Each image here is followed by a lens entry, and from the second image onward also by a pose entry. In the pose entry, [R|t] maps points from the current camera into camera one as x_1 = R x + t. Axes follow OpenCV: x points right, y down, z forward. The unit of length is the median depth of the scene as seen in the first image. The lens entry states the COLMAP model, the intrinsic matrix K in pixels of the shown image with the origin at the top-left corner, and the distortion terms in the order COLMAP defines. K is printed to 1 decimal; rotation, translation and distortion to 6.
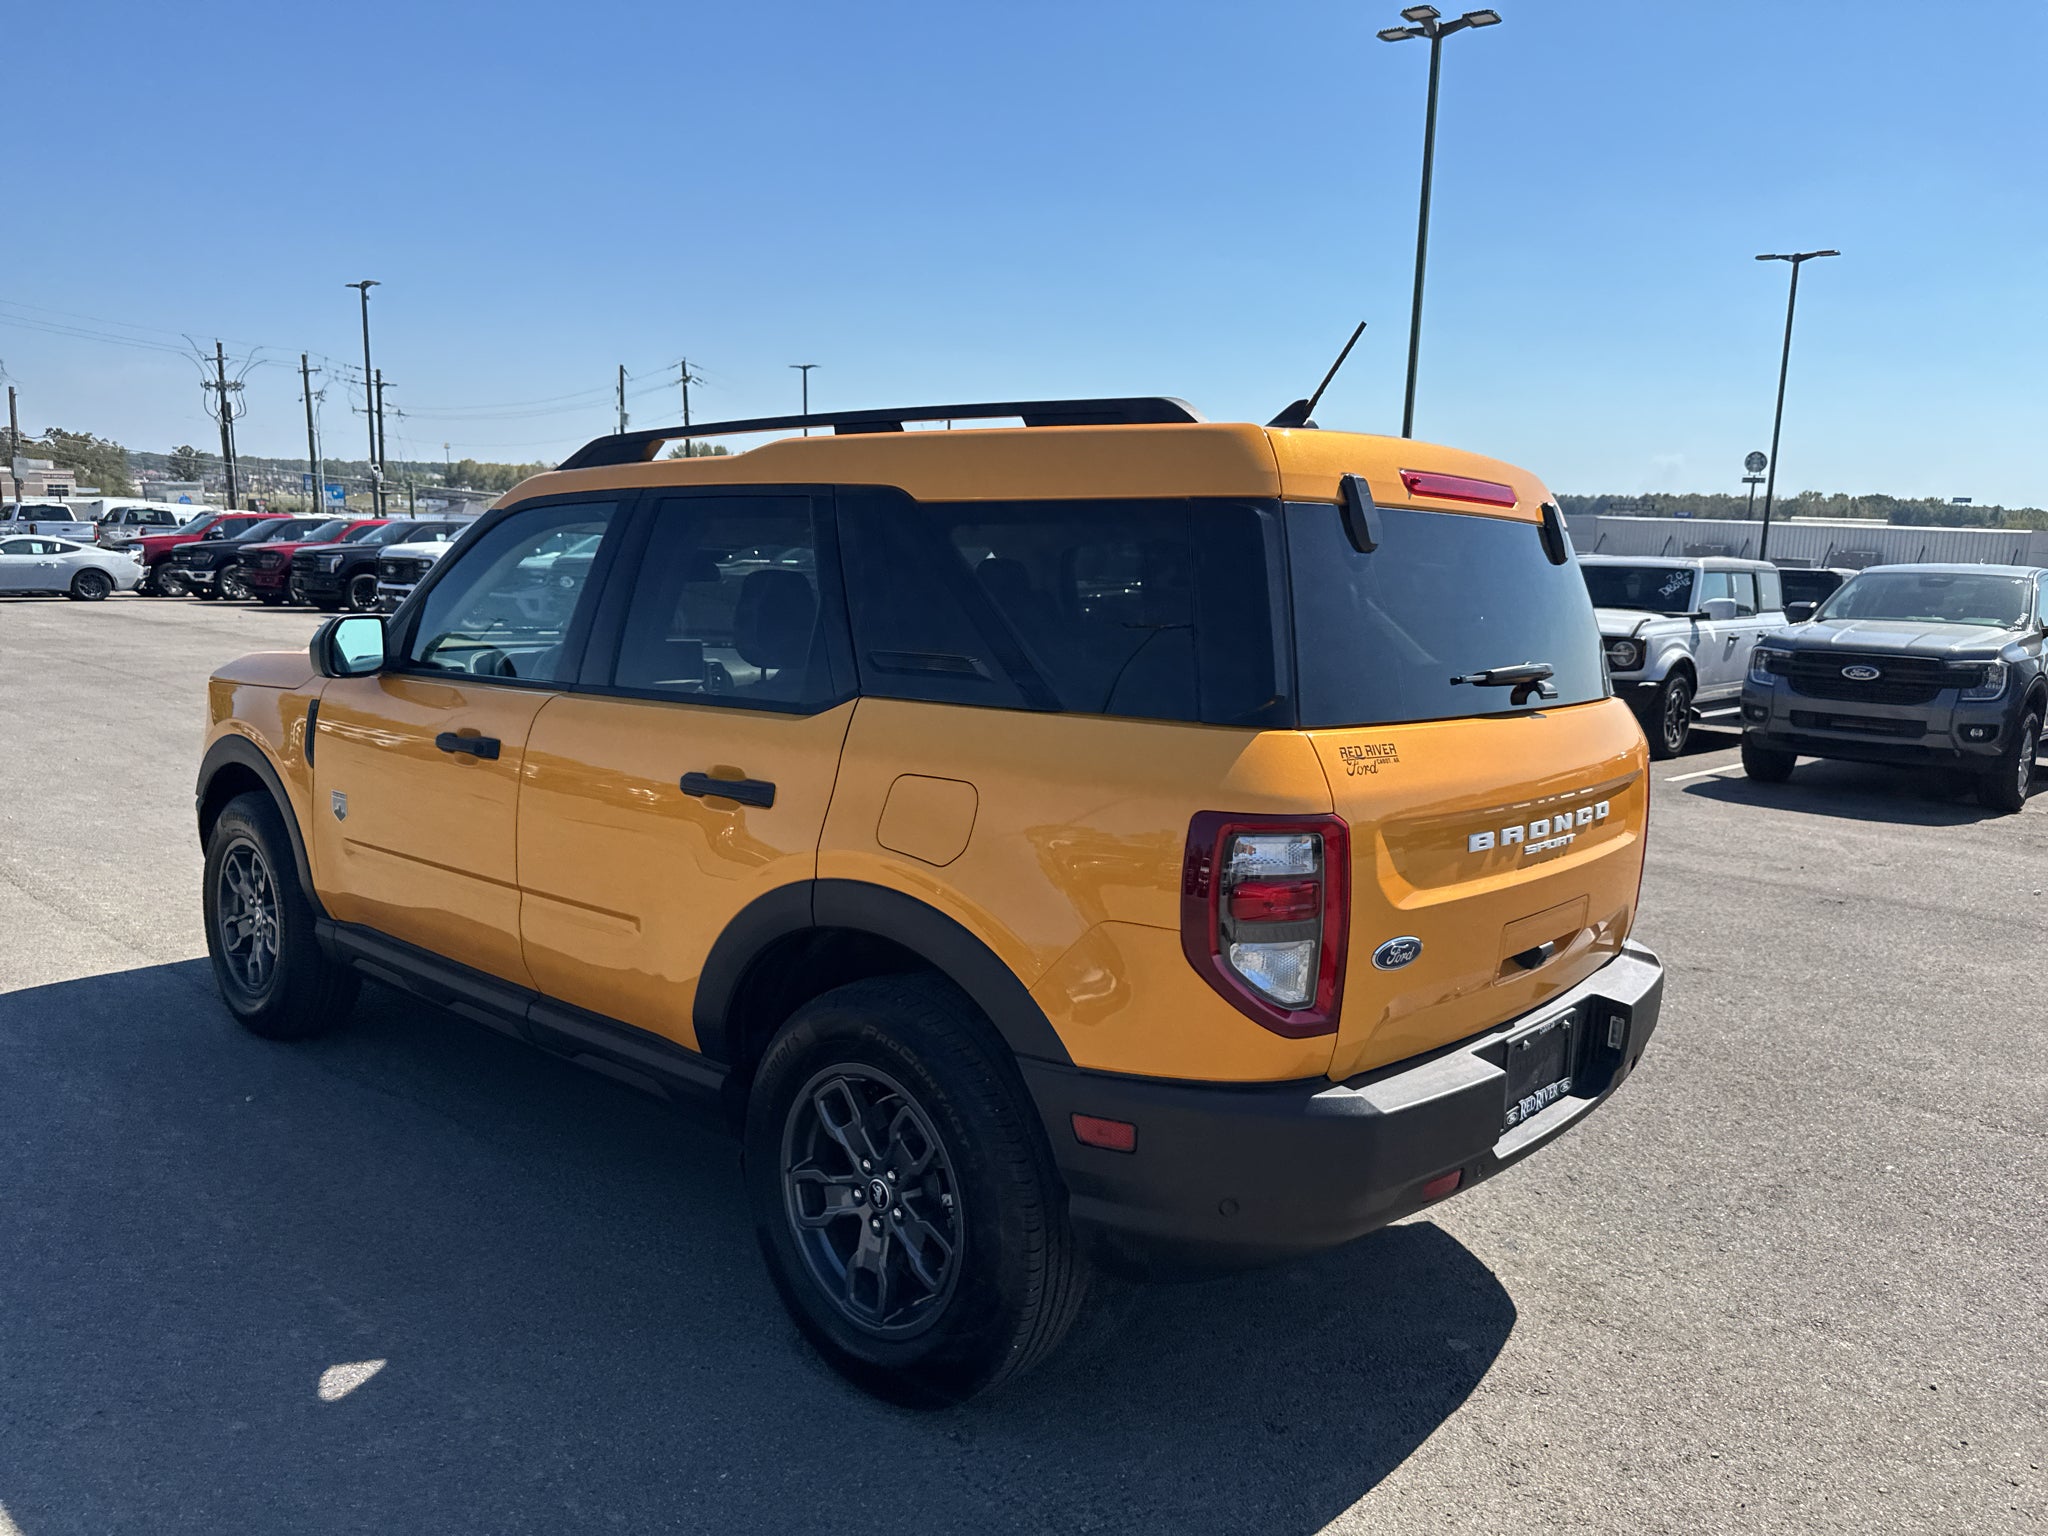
lens RADIAL K [[1449.9, 0, 1033.7], [0, 1449.9, 776.8], [0, 0, 1]] dist [0.047322, -0.066623]
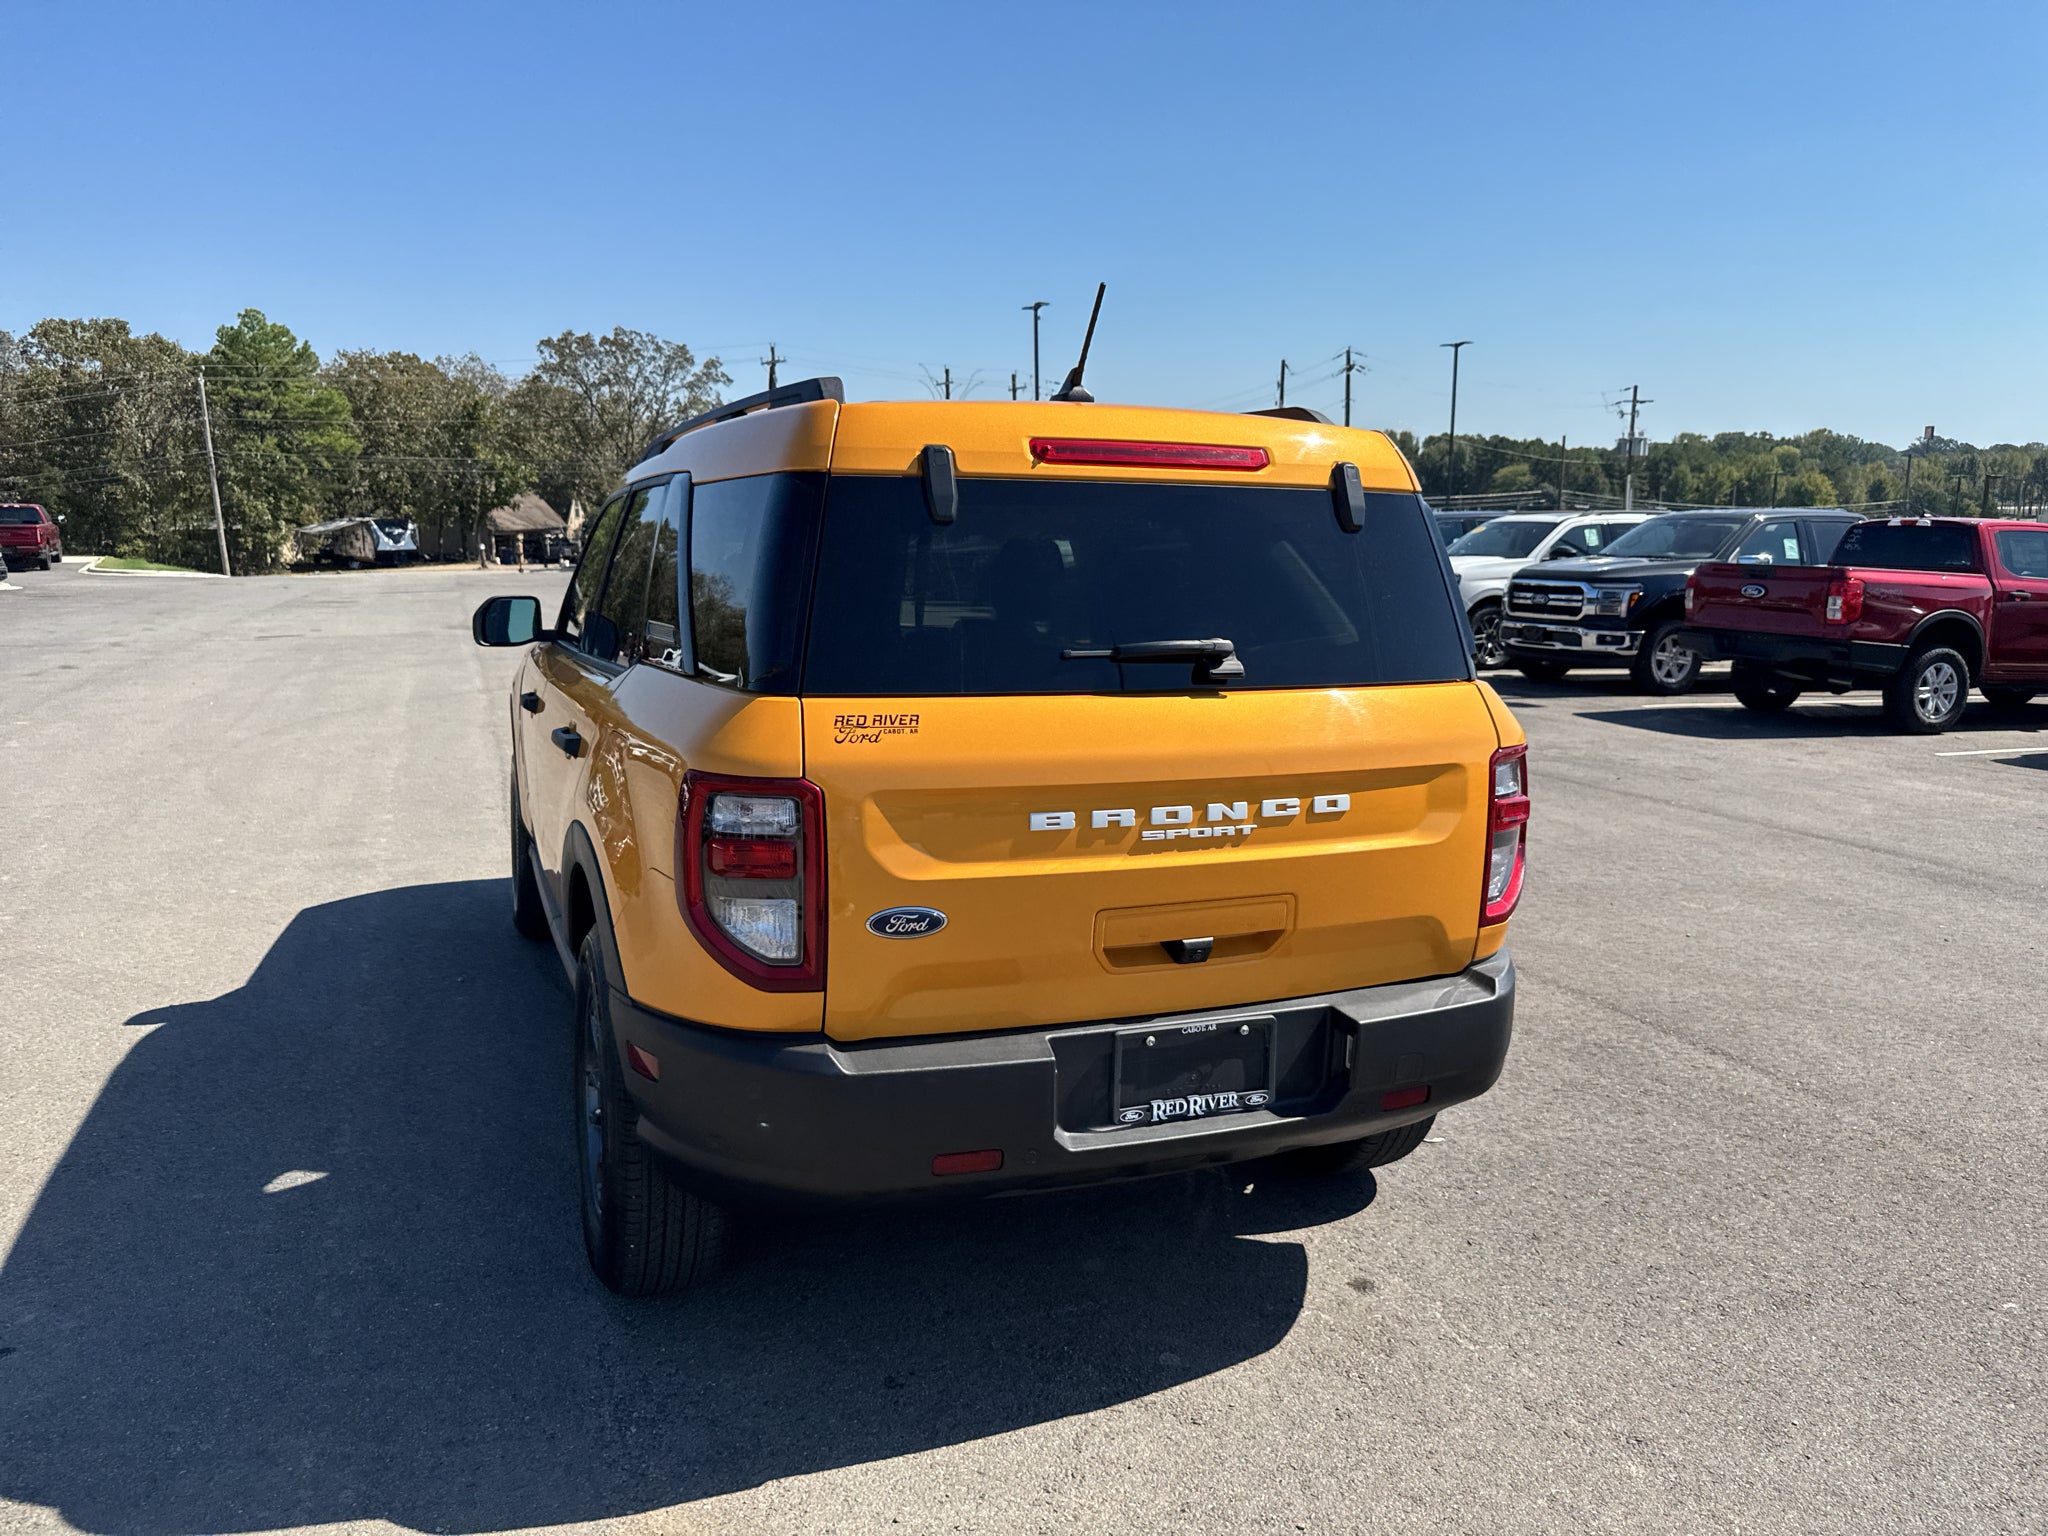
lens RADIAL K [[1449.9, 0, 1033.7], [0, 1449.9, 776.8], [0, 0, 1]] dist [0.047322, -0.066623]
pose [[0.898627, 0.050831, -0.435759, 0.619465], [-0.047932, 0.998695, 0.017650, -0.001117], [0.436087, 0.005027, 0.899890, 0.108031]]
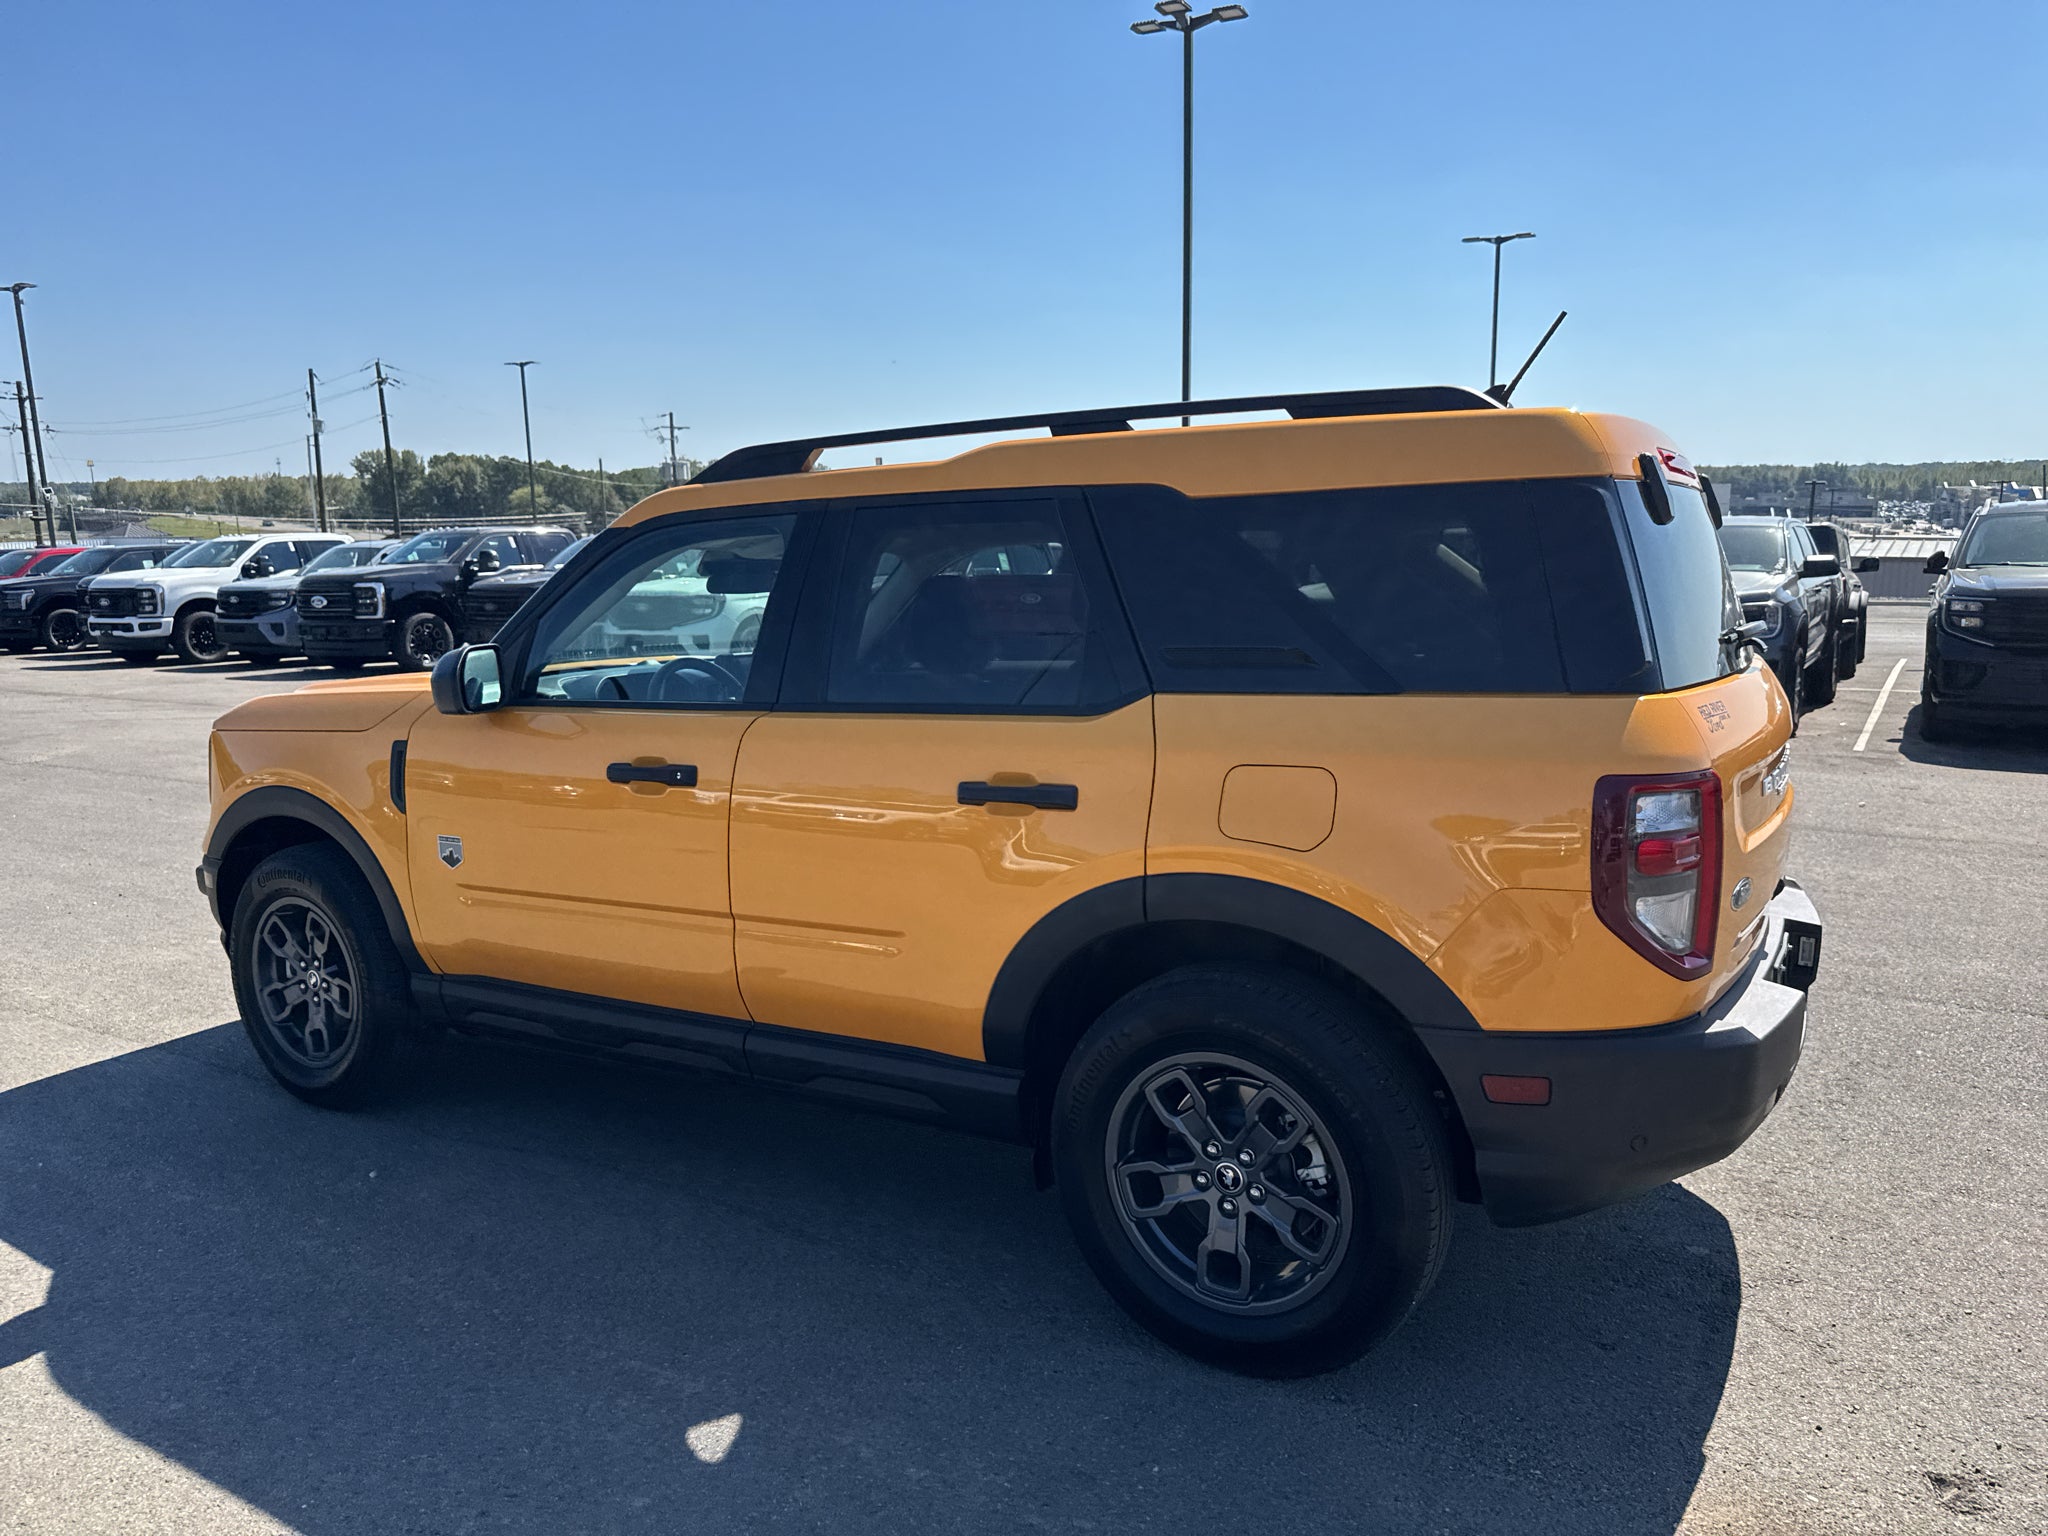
lens RADIAL K [[1449.9, 0, 1033.7], [0, 1449.9, 776.8], [0, 0, 1]] dist [0.047322, -0.066623]
pose [[0.980950, -0.077464, 0.178149, -0.369628], [0.076212, 0.996995, 0.013874, -0.016439], [-0.178689, -0.000032, 0.983906, 0.018038]]
